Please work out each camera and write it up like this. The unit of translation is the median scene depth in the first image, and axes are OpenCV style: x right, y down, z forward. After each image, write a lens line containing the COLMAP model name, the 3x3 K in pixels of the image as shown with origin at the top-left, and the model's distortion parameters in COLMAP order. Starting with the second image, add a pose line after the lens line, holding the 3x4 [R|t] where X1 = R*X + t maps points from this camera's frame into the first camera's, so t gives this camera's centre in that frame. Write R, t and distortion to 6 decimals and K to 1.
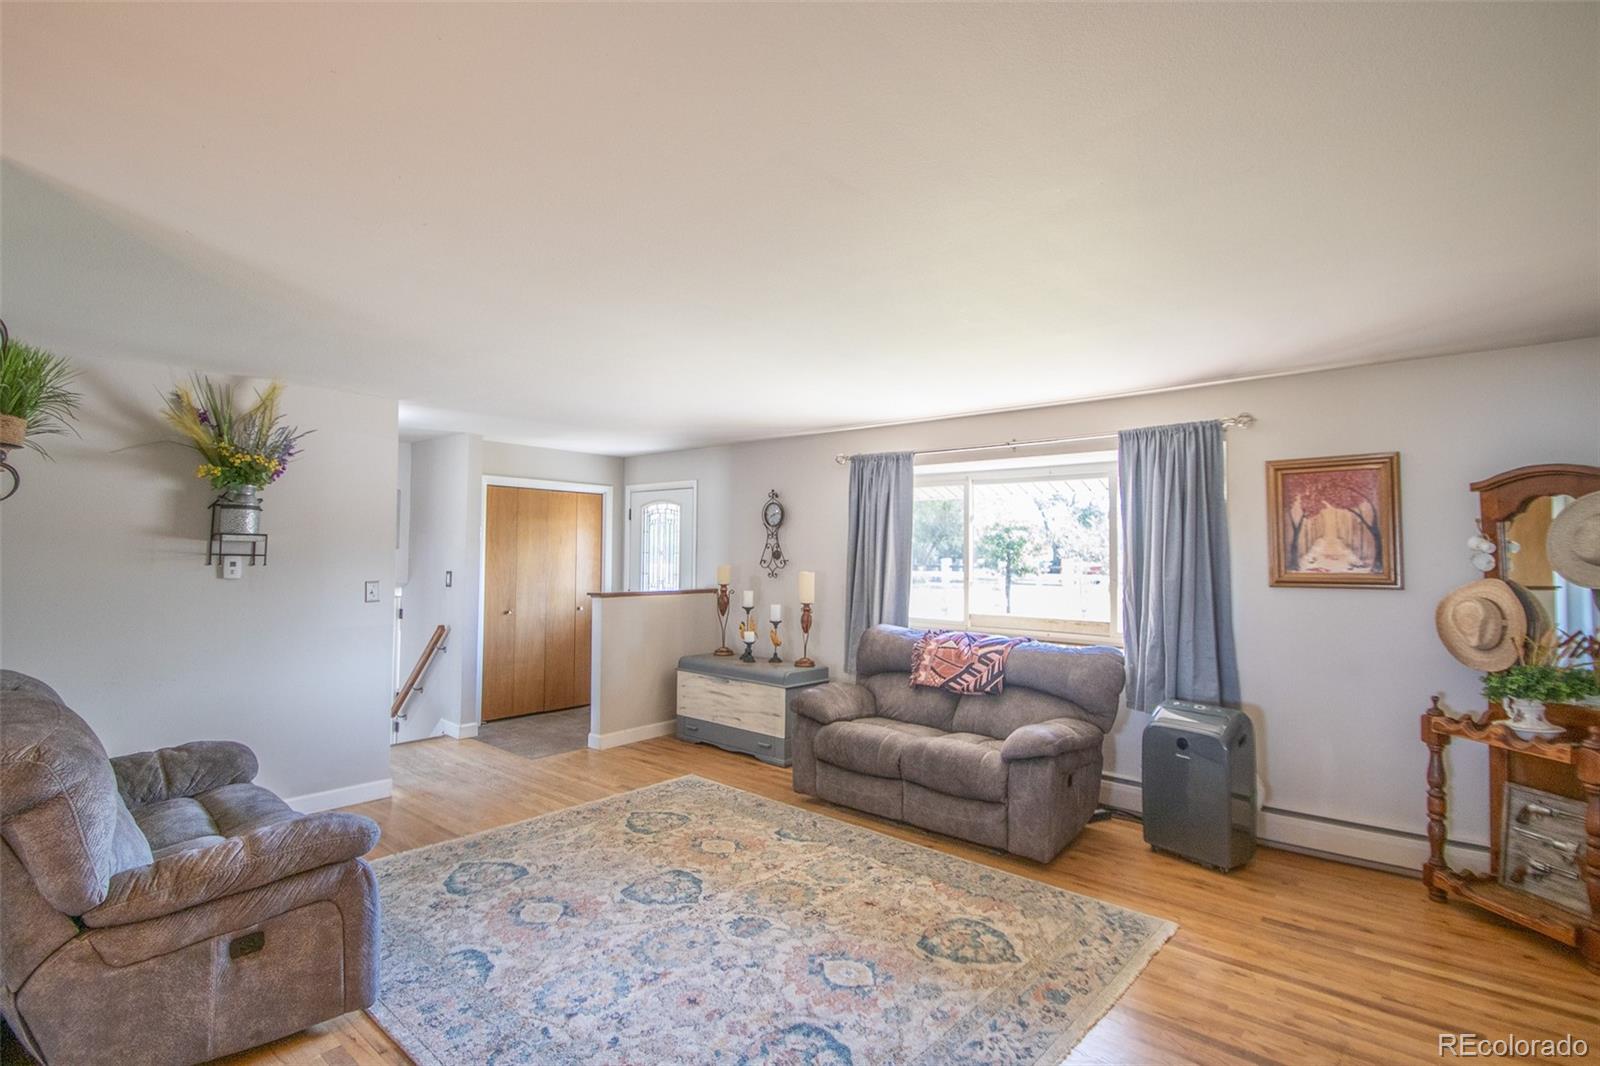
lens RADIAL K [[747.7, 0, 813.4], [0, 747.7, 522.2], [0, 0, 1]] dist [-0.003703, -0.005367]
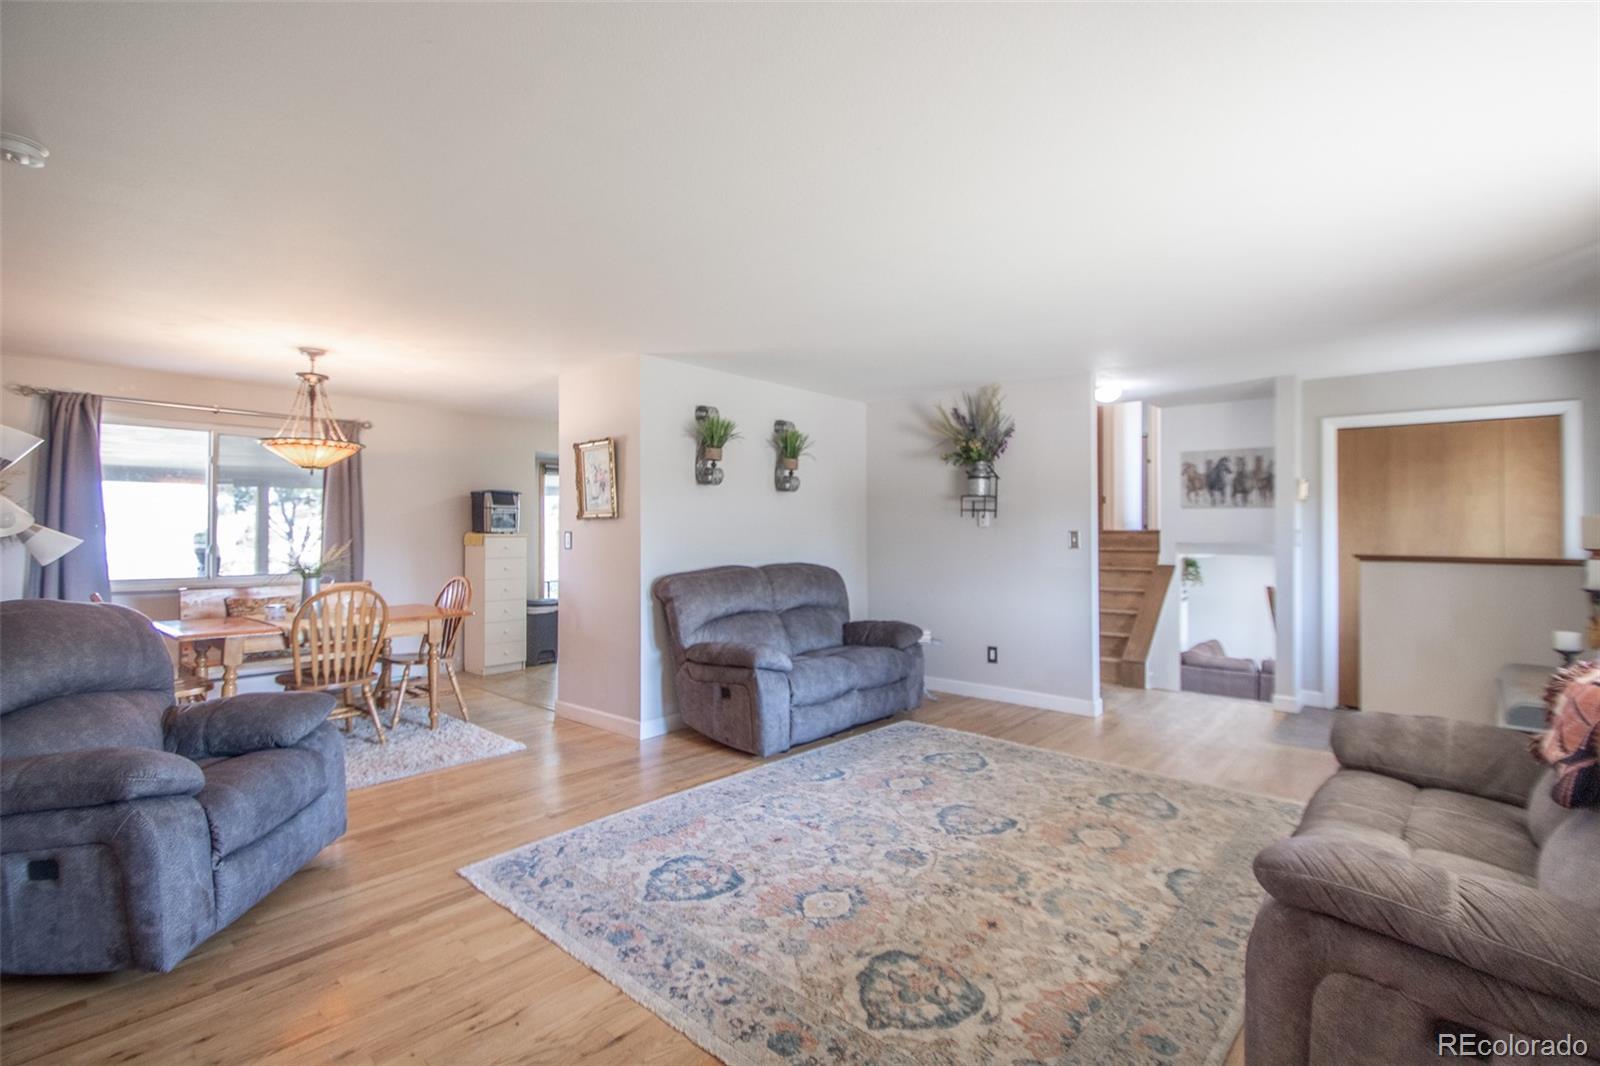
lens RADIAL K [[747.7, 0, 814.2], [0, 747.7, 538.6], [0, 0, 1]] dist [-0.003703, -0.005367]
pose [[0.011884, 0.010191, -0.999877, 0.850289], [0.039804, 0.999151, 0.010657, 0.087967], [0.999137, -0.039926, 0.011468, 0.814992]]
